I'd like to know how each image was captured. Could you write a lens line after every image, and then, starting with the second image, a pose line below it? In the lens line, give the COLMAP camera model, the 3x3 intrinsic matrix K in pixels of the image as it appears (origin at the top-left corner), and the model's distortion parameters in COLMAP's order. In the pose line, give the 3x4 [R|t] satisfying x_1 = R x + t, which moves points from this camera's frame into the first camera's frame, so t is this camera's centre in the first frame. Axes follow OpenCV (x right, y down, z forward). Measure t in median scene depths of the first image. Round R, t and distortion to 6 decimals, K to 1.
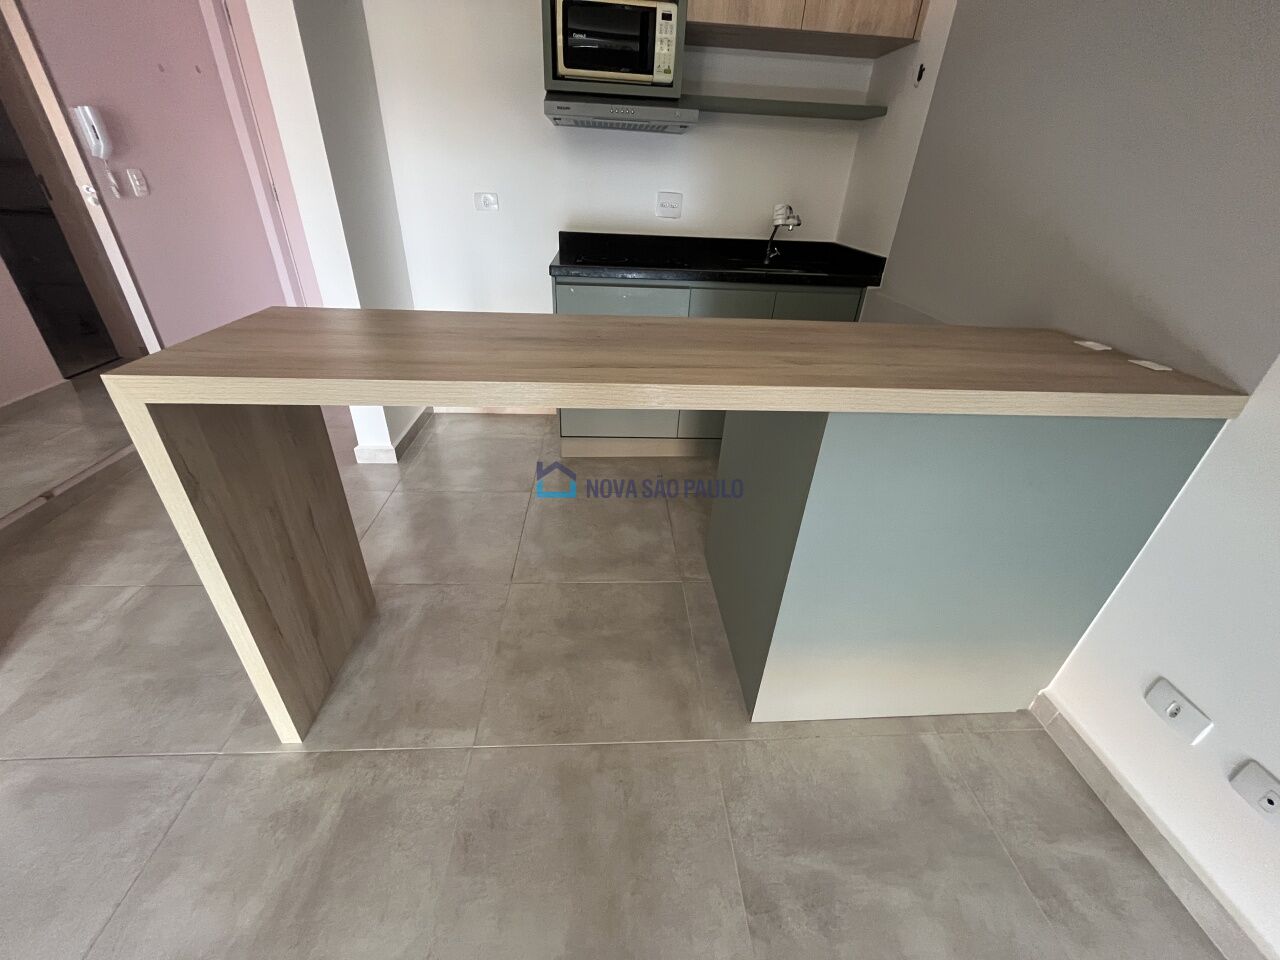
lens RADIAL K [[517.6, 0, 637.6], [0, 517.6, 478.6], [0, 0, 1]] dist [-0.003767, 0.000952]
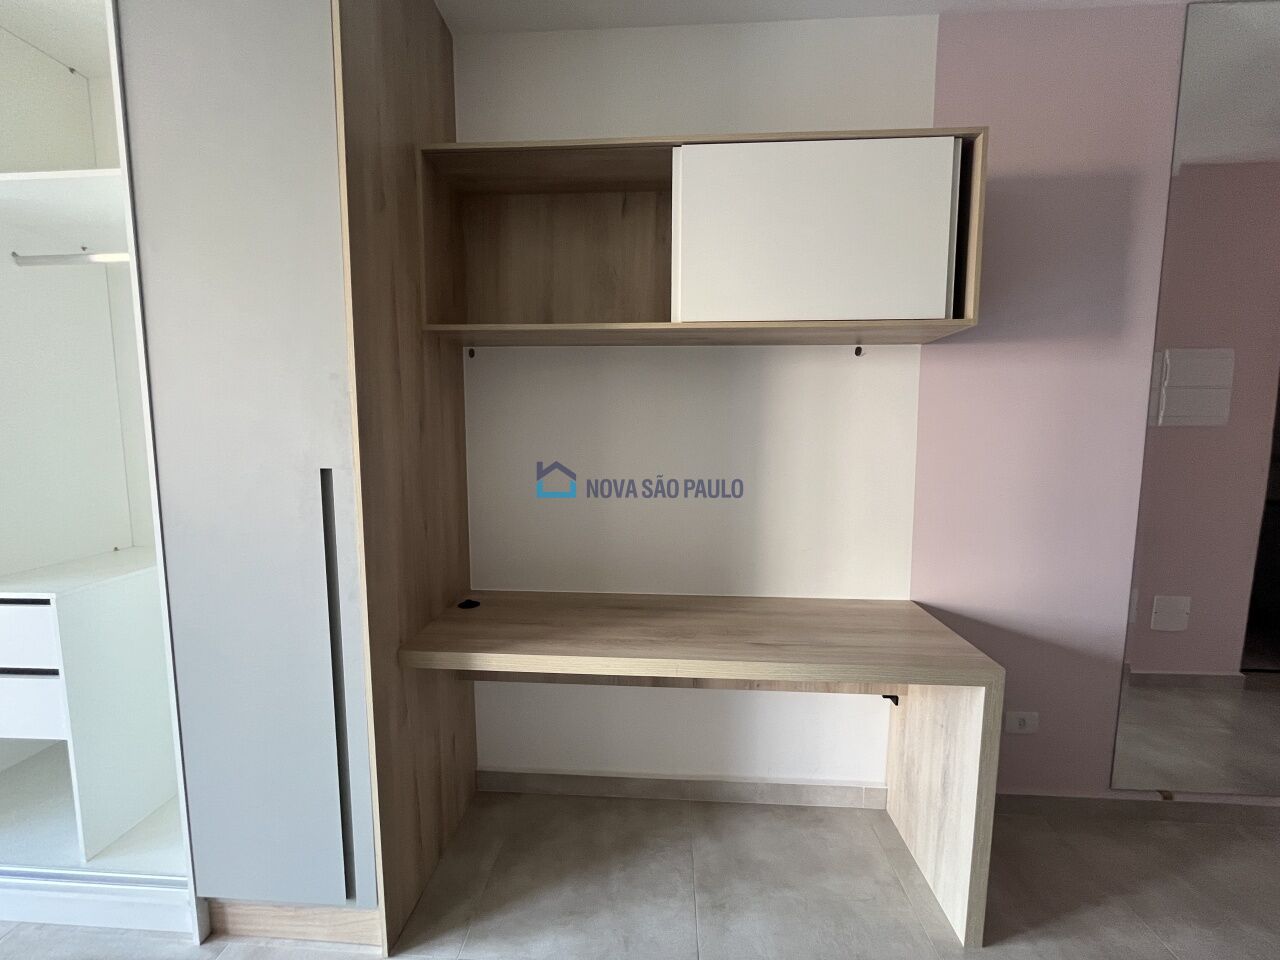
lens RADIAL K [[517.6, 0, 637.1], [0, 517.6, 480.2], [0, 0, 1]] dist [-0.003767, 0.000952]
pose [[-0.116058, 0.052976, -0.991829, -0.192149], [-0.512092, 0.852433, 0.105453, -0.056471], [0.851054, 0.520146, -0.071803, 0.011564]]
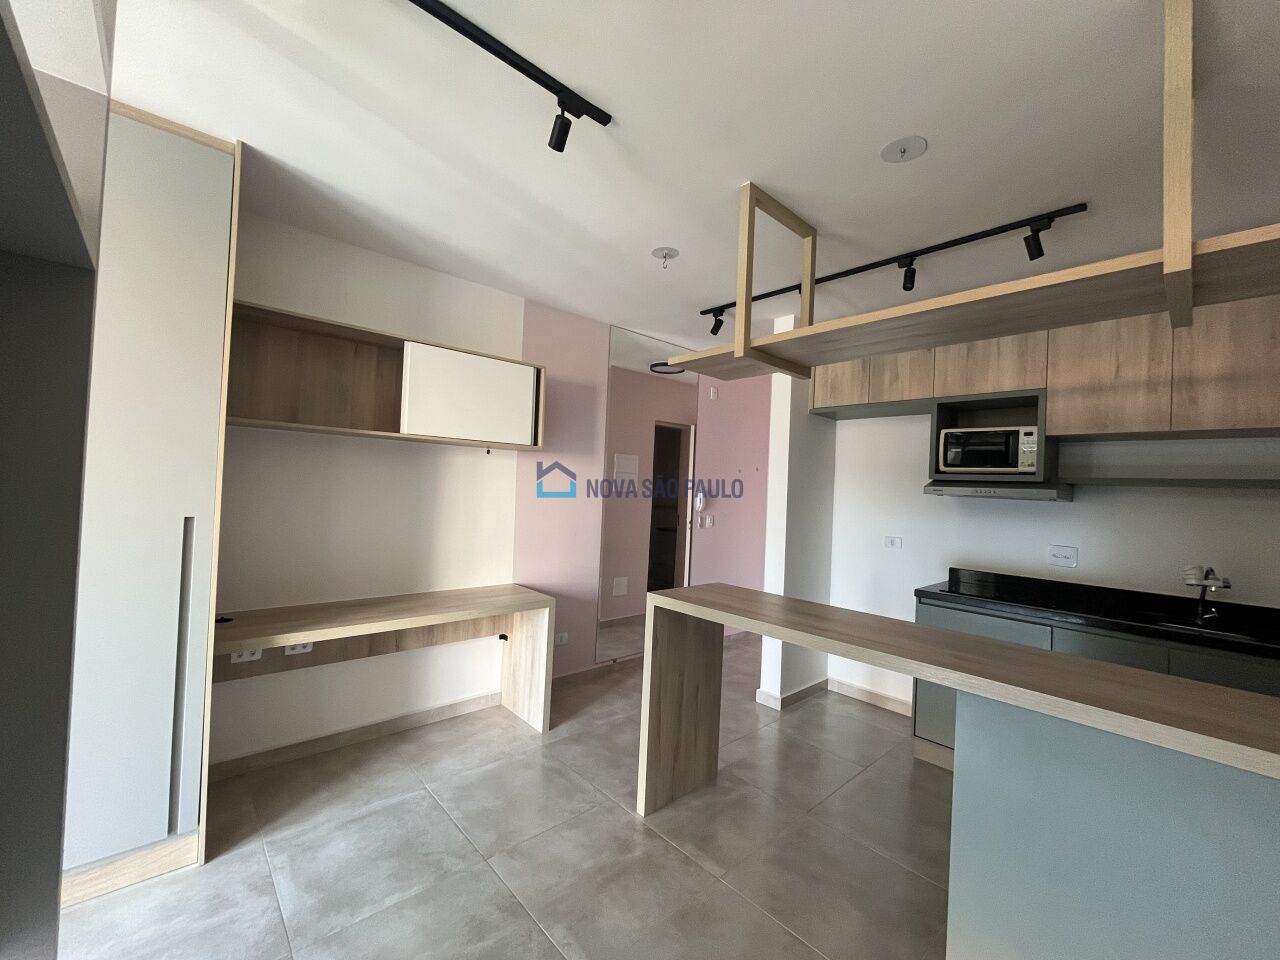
lens RADIAL K [[517.6, 0, 638.0], [0, 517.6, 477.5], [0, 0, 1]] dist [-0.003767, 0.000952]
pose [[0.631852, -0.030093, -0.774505, 0.452444], [-0.407595, 0.837024, -0.365044, 0.131368], [0.659264, 0.546338, 0.516610, -0.332378]]
